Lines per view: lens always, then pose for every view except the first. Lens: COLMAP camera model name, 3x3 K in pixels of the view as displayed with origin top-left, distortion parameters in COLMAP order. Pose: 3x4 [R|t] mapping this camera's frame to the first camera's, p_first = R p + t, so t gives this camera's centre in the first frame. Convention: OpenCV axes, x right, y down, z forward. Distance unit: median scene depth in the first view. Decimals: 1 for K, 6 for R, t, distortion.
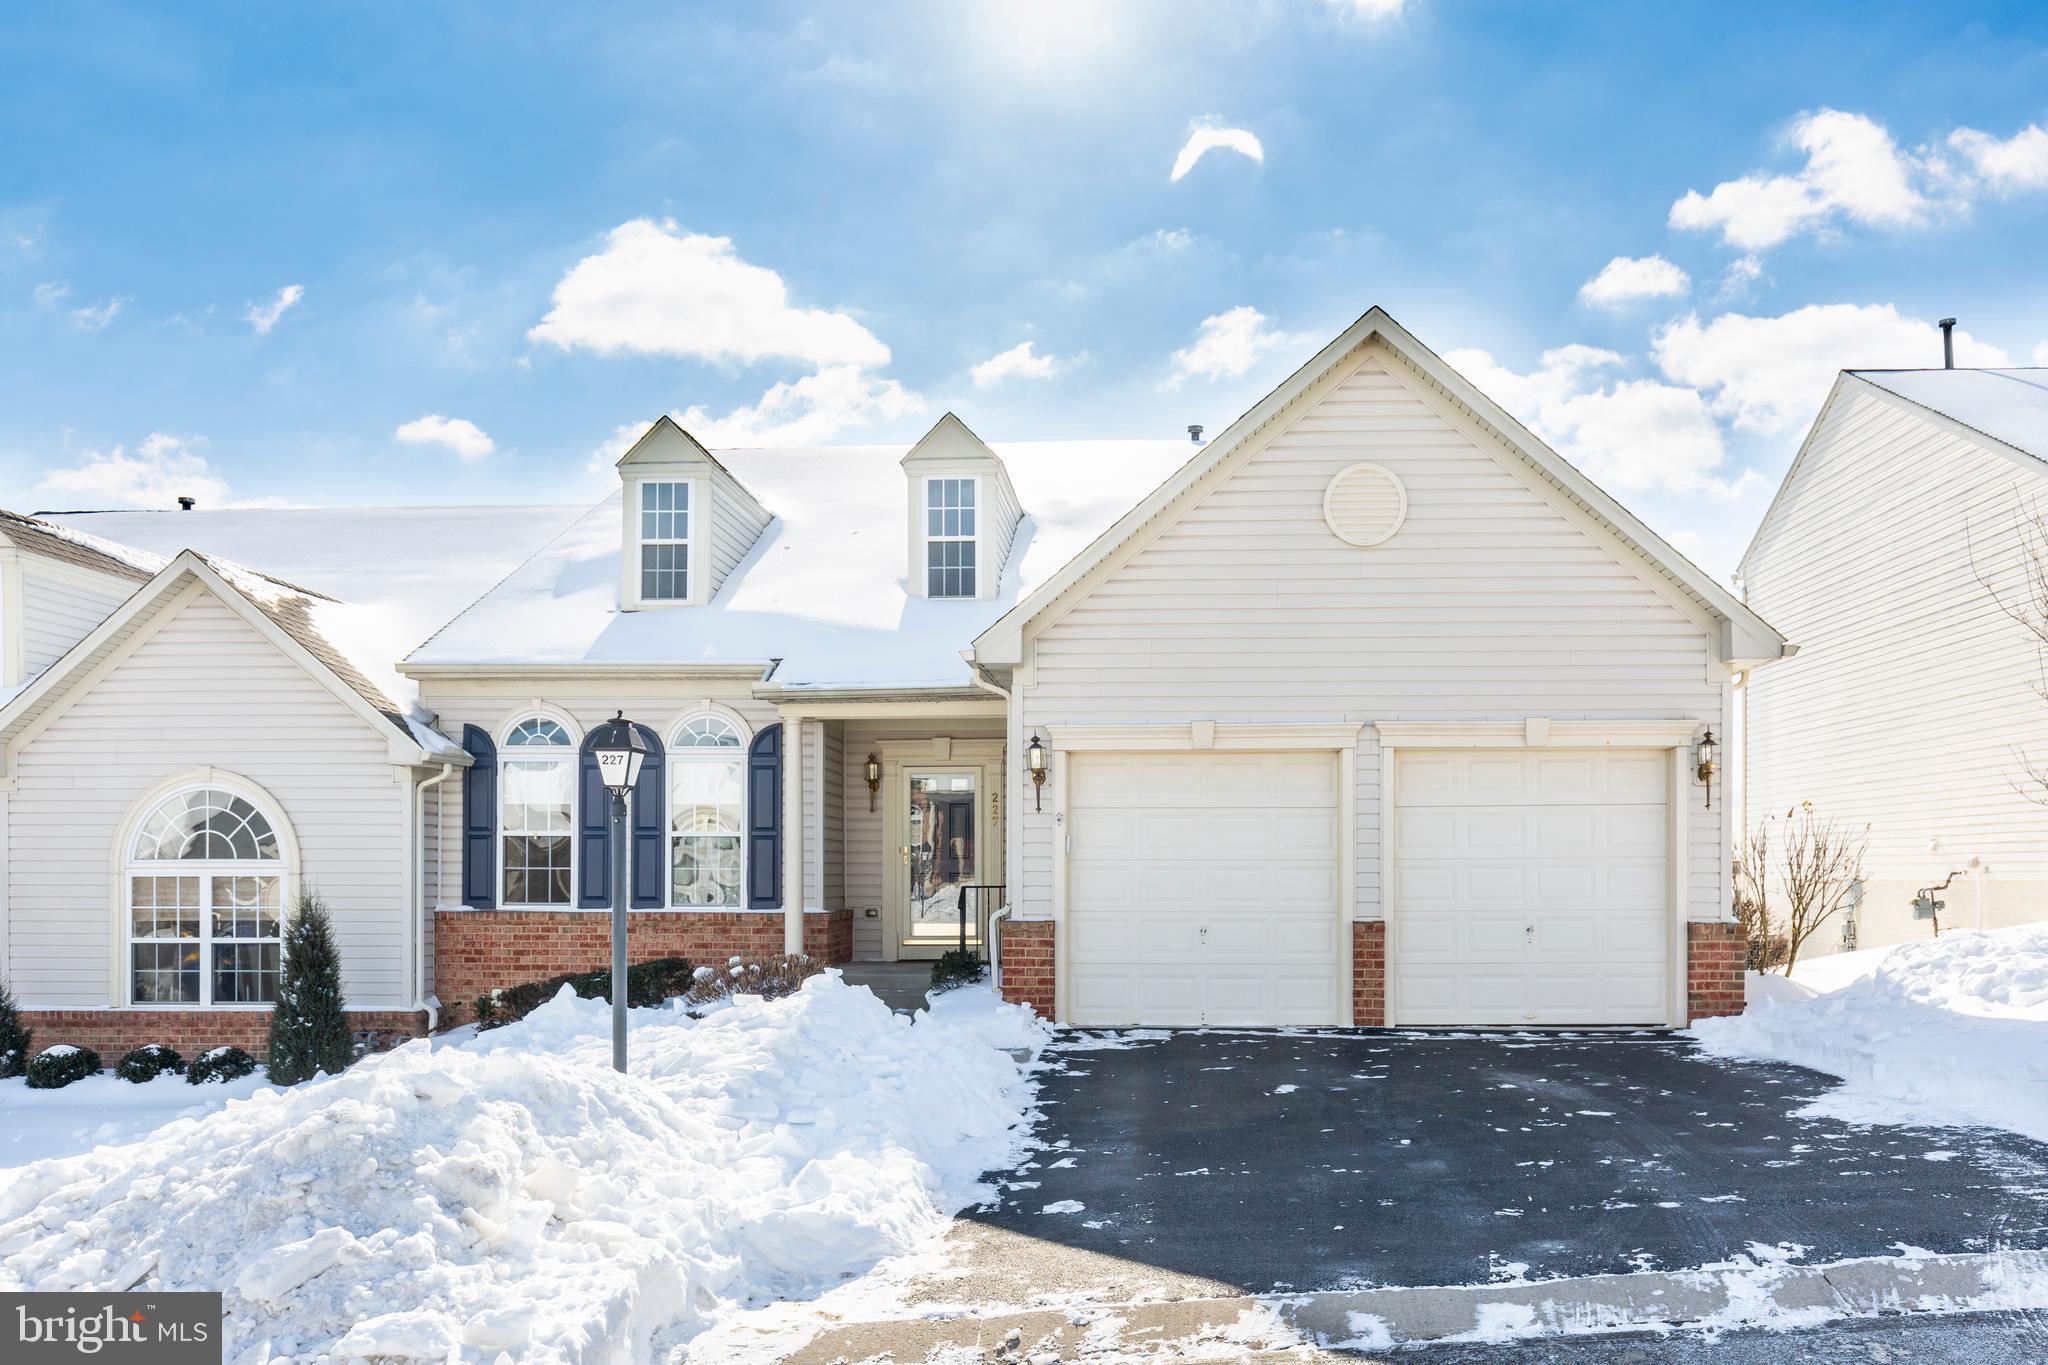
lens RADIAL K [[1589.0, 0, 1026.7], [0, 1589.0, 720.5], [0, 0, 1]] dist [0.007448, -0.001438]
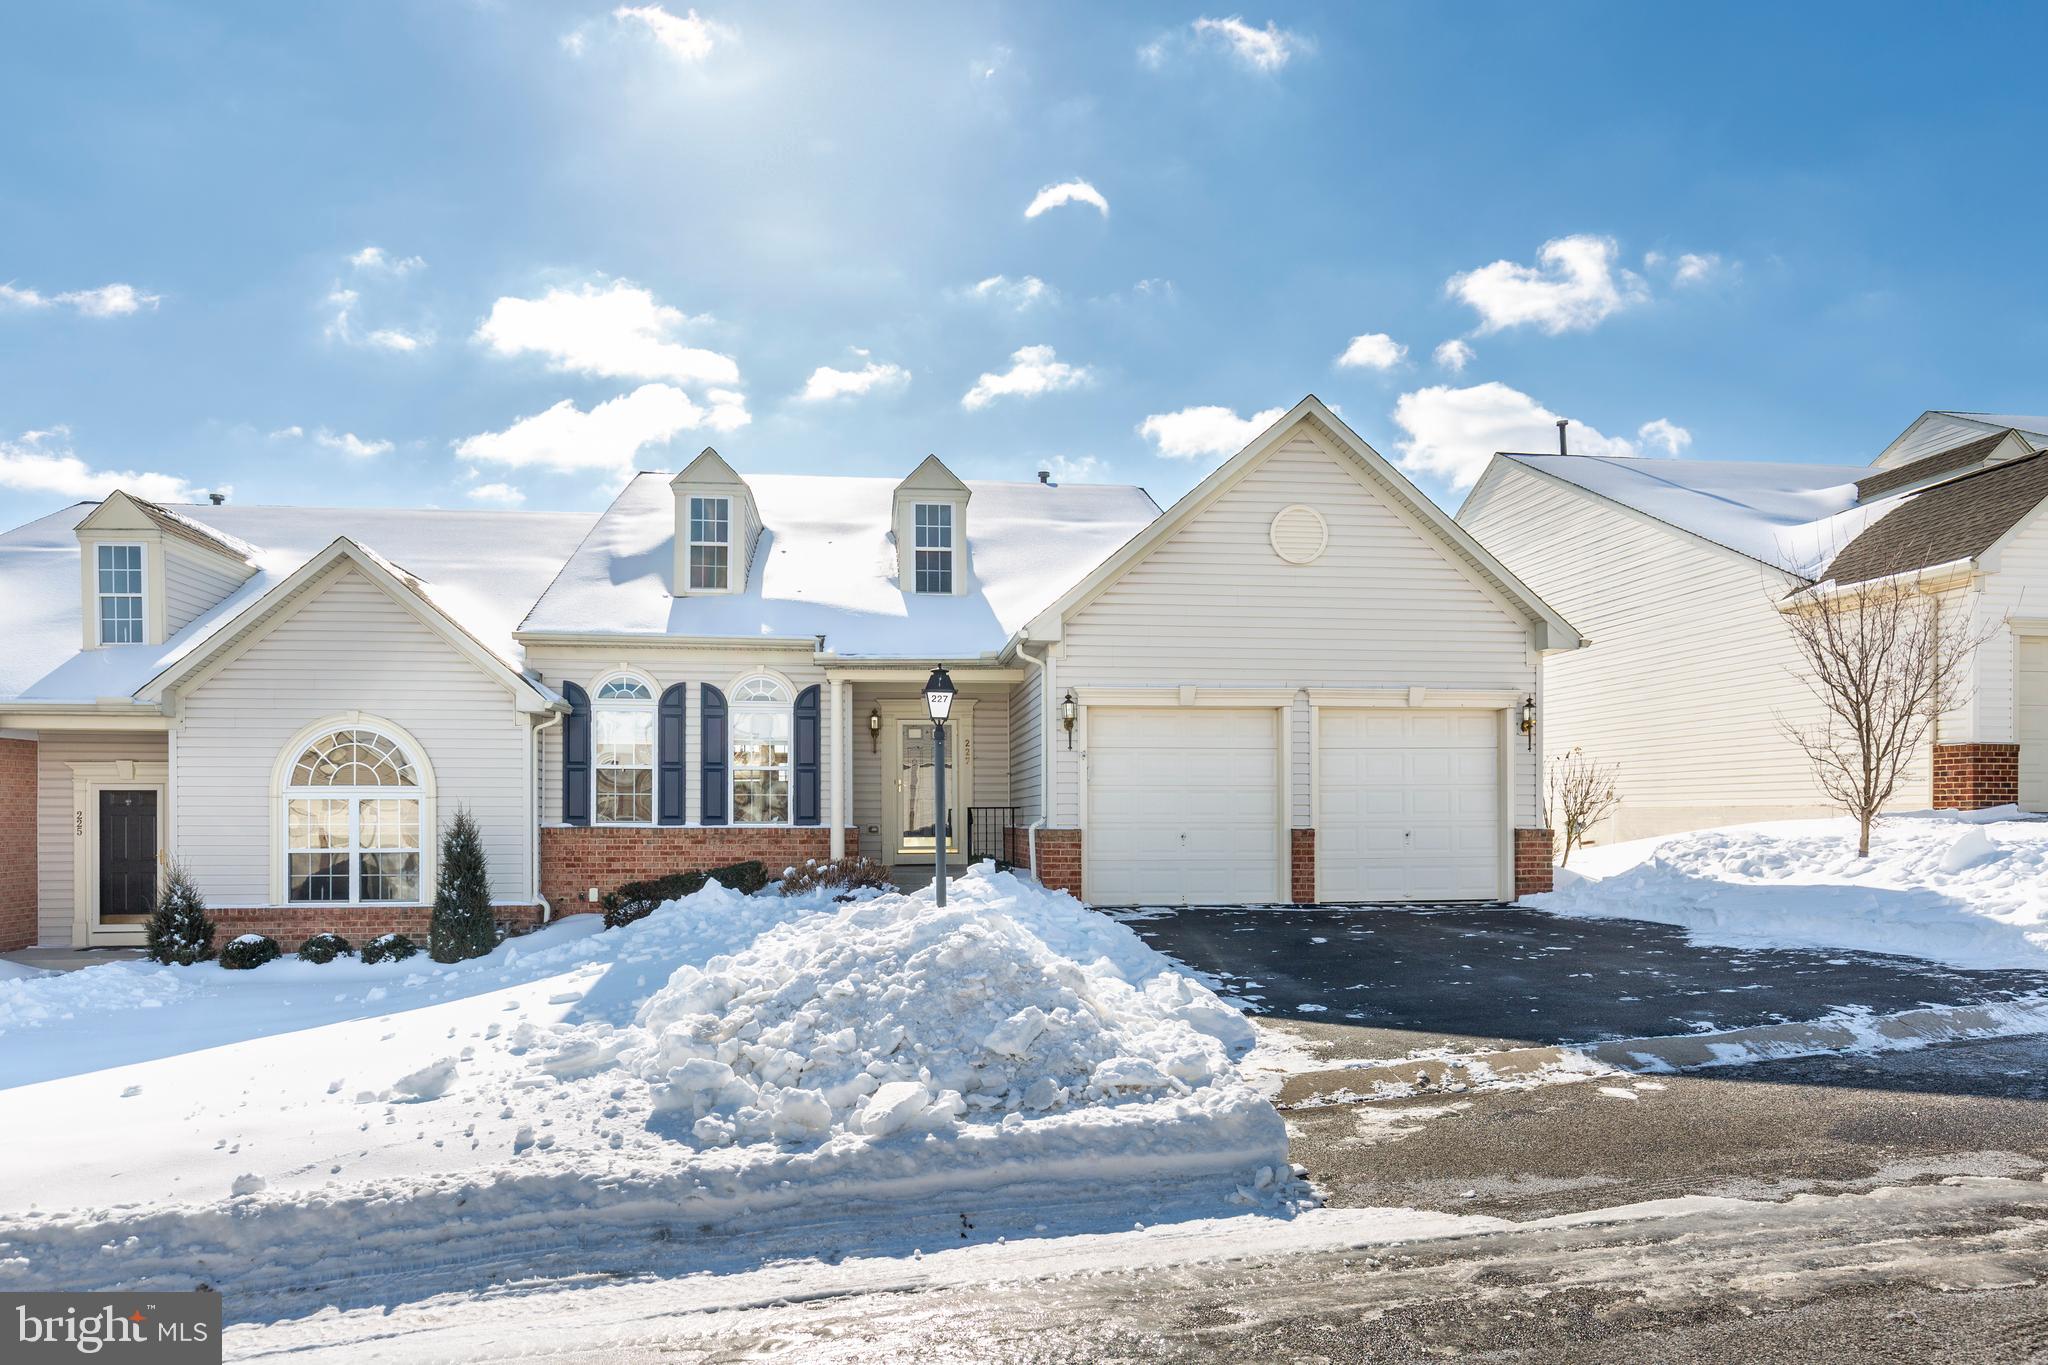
lens RADIAL K [[1228.5, 0, 974.0], [0, 1228.5, 688.1], [0, 0, 1]] dist [0.002429, 0.001535]
pose [[0.987823, 0.016667, 0.154686, -0.238117], [-0.015586, 0.999845, -0.008203, 0.014356], [-0.154799, 0.005692, 0.987930, -0.033118]]
